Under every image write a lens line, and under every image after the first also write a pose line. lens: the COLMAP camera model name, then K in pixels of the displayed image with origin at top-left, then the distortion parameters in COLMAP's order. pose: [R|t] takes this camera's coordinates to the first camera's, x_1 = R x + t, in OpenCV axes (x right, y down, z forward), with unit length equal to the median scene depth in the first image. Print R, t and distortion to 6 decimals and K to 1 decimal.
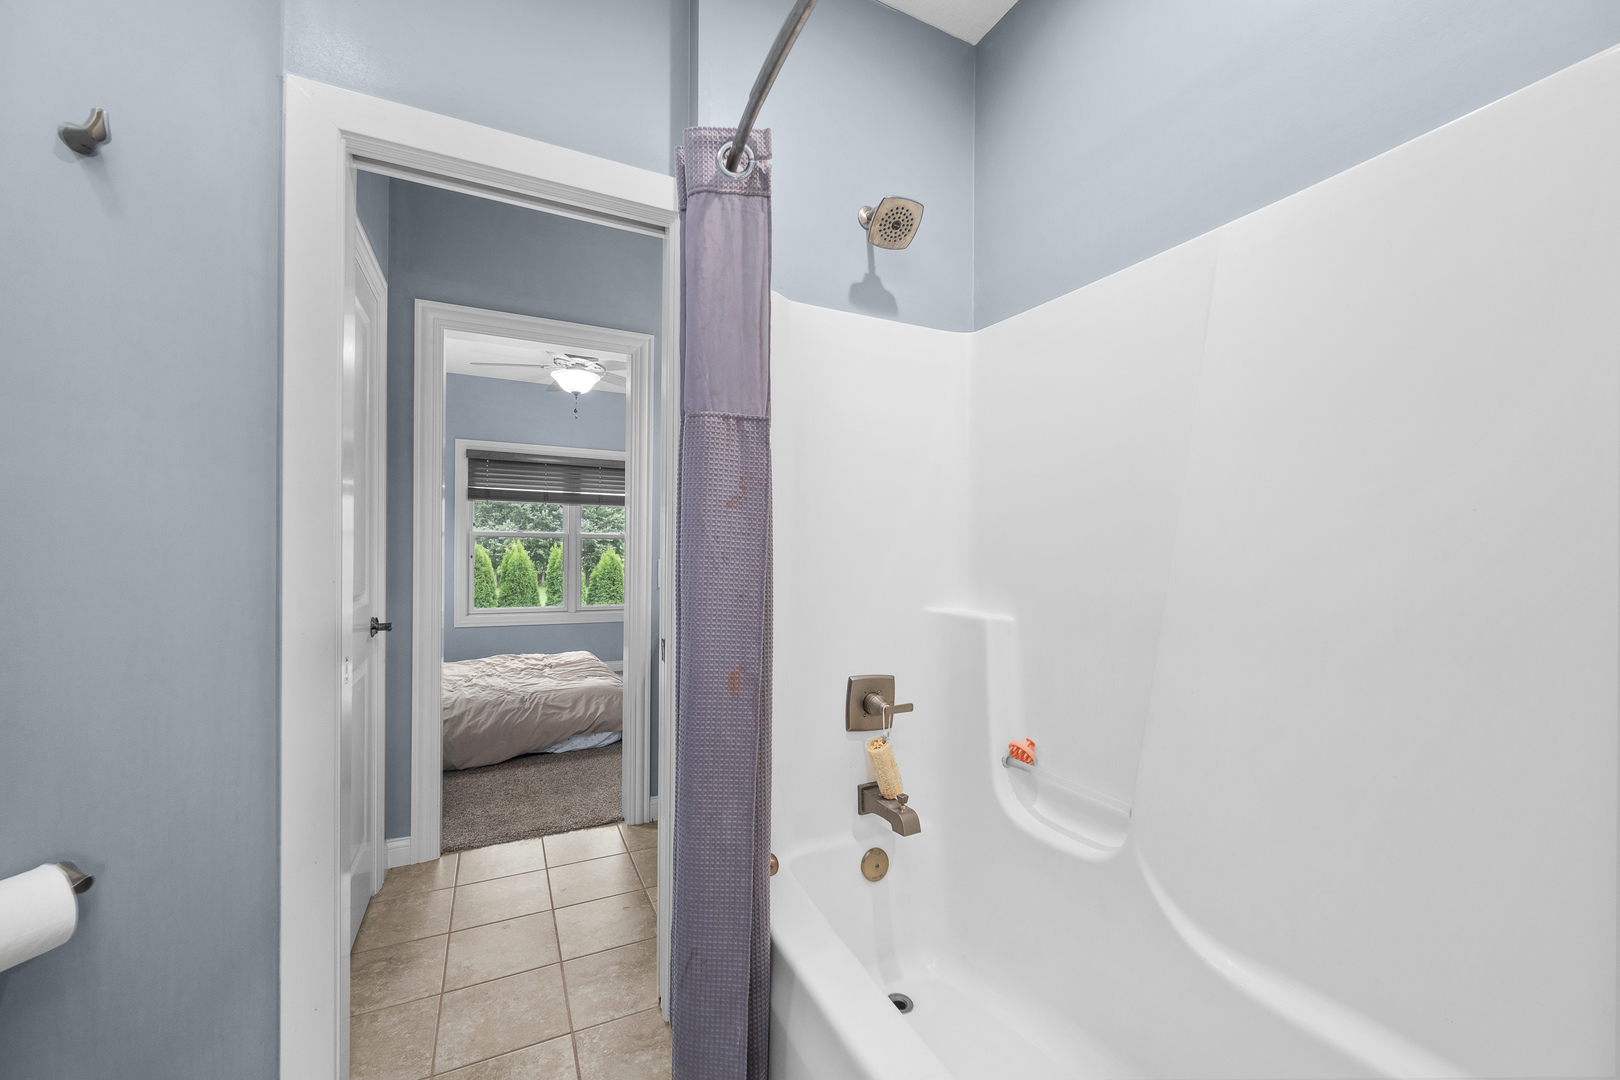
lens RADIAL K [[678.0, 0, 813.5], [0, 678.0, 549.4], [0, 0, 1]] dist [-0.000783, 0.000778]
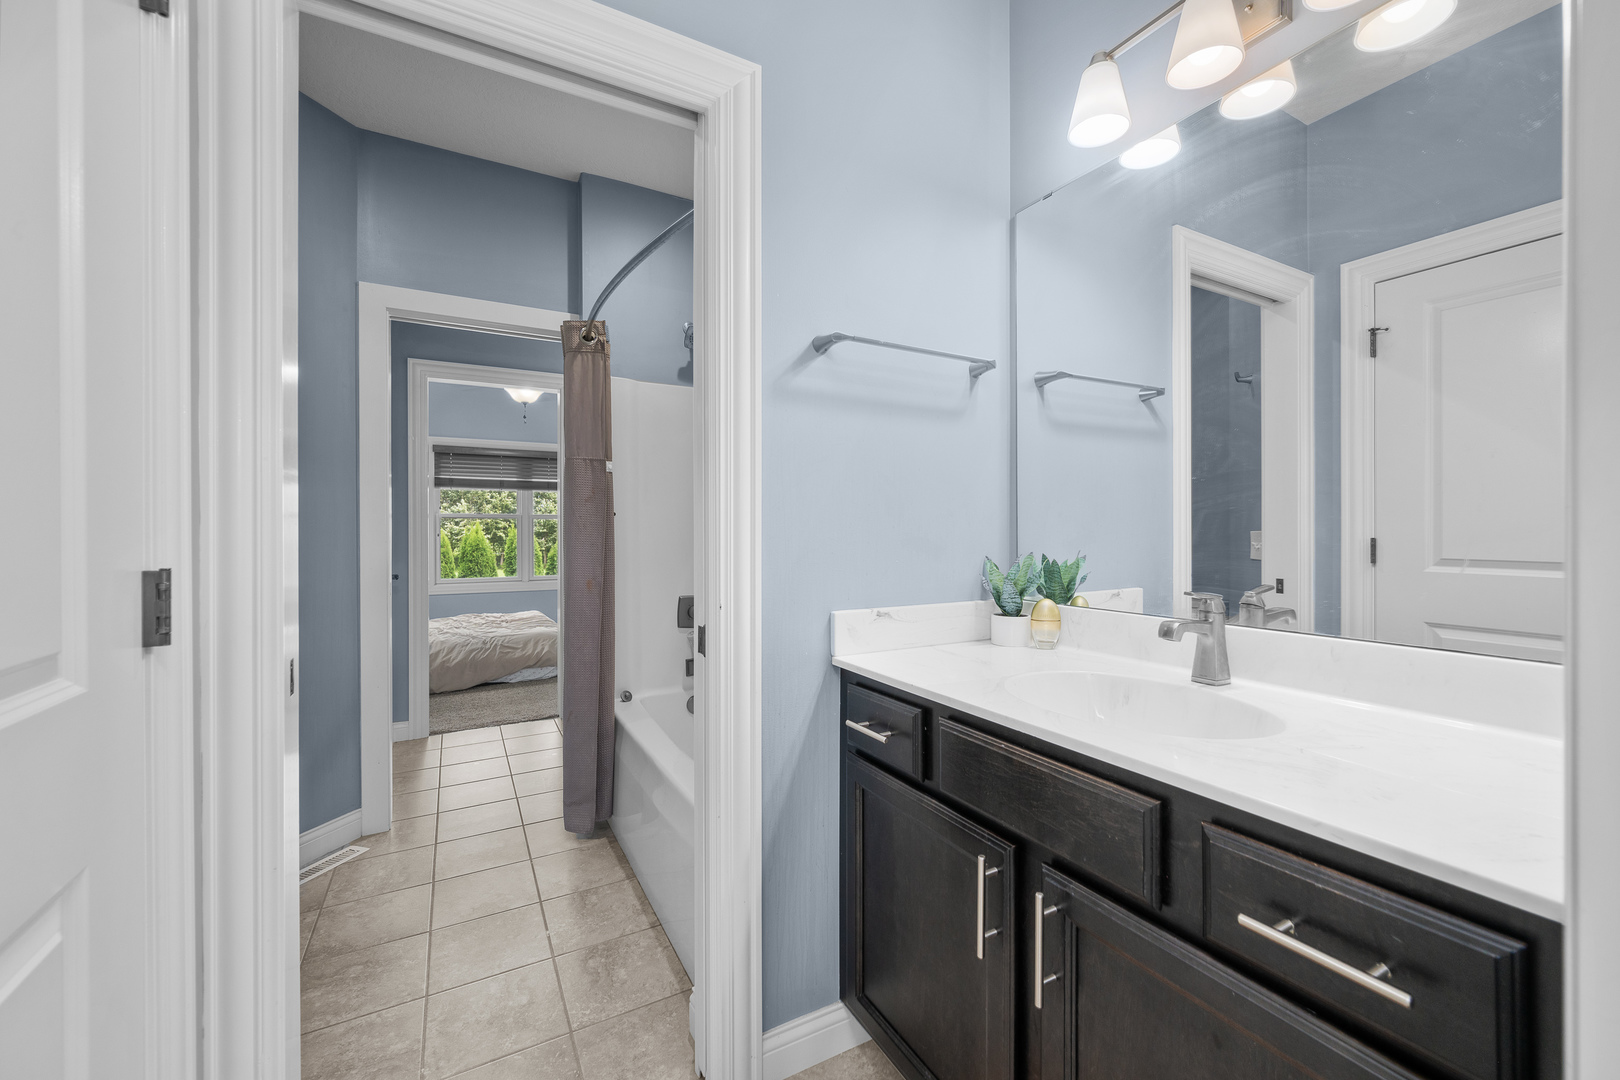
lens RADIAL K [[678.0, 0, 814.4], [0, 678.0, 528.0], [0, 0, 1]] dist [-0.000783, 0.000778]
pose [[0.998551, -0.011356, 0.052604, 0.139450], [0.011336, 0.999936, 0.000682, 0.007155], [-0.052608, -0.000084, 0.998615, -0.337430]]
